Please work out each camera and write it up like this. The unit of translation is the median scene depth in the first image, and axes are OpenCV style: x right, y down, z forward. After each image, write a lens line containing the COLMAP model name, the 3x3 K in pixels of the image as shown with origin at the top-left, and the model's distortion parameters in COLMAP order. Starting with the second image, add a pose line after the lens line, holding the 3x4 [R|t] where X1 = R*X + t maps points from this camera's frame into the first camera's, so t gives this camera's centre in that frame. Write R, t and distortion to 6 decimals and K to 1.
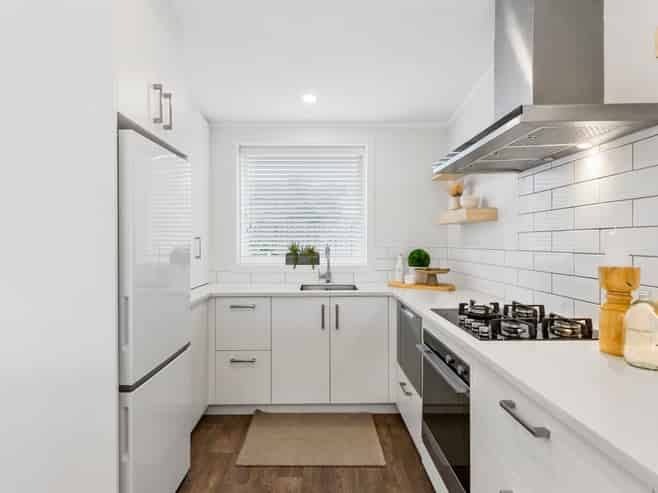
lens RADIAL K [[355.1, 0, 325.6], [0, 355.1, 243.7], [0, 0, 1]] dist [0.003744, -0.000749]
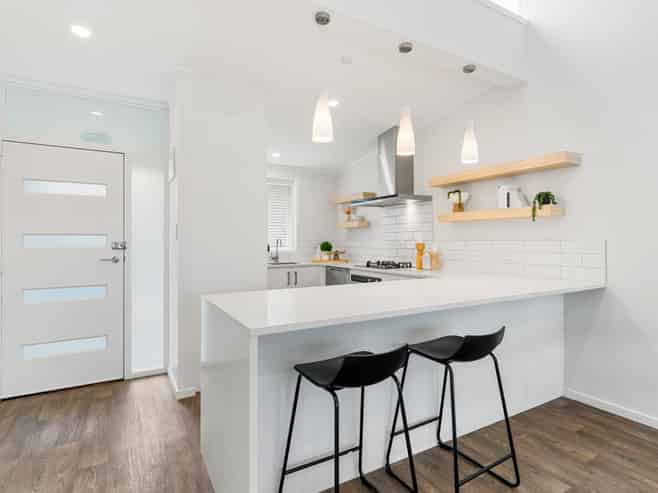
lens RADIAL K [[355.1, 0, 330.2], [0, 355.1, 243.8], [0, 0, 1]] dist [0.003744, -0.000749]
pose [[0.868756, -0.007244, 0.495188, -0.721586], [0.006388, 0.999974, 0.003422, 0.024166], [-0.495200, 0.000191, 0.868779, -0.683933]]
